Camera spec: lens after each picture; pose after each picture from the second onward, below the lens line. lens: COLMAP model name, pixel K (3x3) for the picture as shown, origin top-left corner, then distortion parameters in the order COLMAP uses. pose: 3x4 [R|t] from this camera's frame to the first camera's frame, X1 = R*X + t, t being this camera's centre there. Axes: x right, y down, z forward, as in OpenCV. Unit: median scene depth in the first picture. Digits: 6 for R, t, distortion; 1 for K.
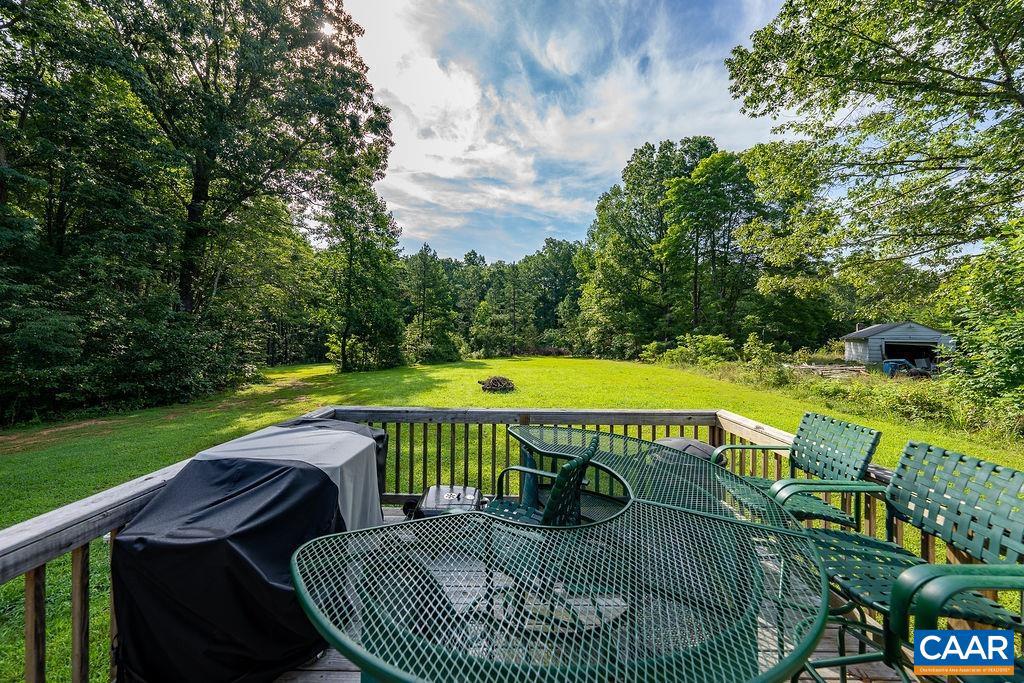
lens RADIAL K [[347.7, 0, 513.5], [0, 347.7, 333.8], [0, 0, 1]] dist [-0.001877, -0.000032]
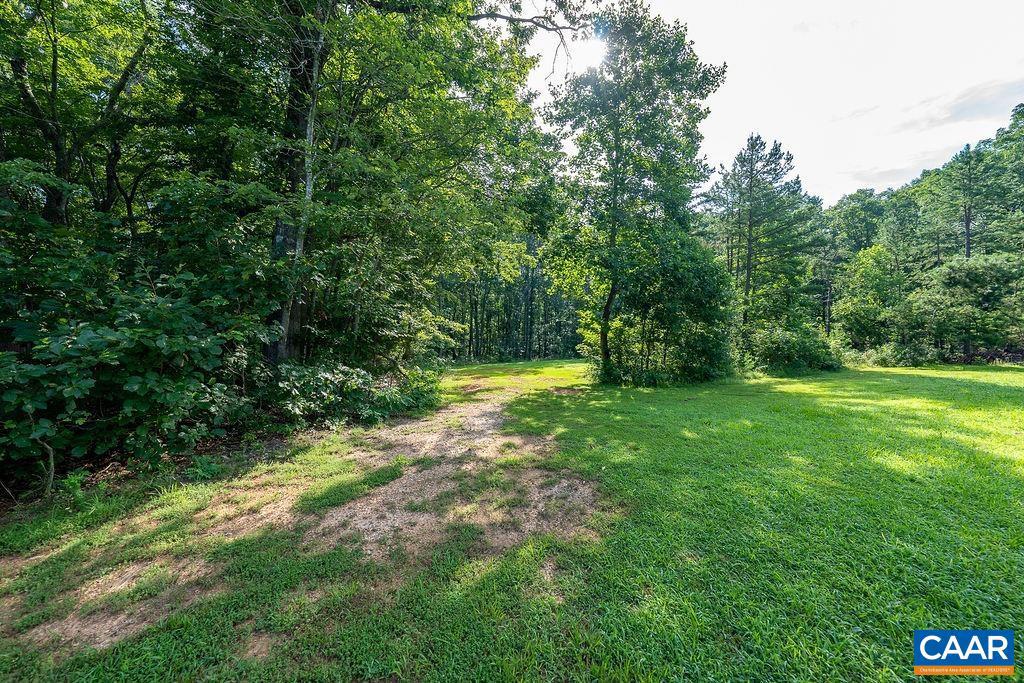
lens RADIAL K [[347.7, 0, 513.5], [0, 347.7, 333.8], [0, 0, 1]] dist [-0.001877, -0.000032]
pose [[0.752347, 0.000661, -0.658767, -0.264613], [0.008159, 0.999913, 0.010321, 0.034546], [0.658717, -0.013140, 0.752276, 0.553856]]
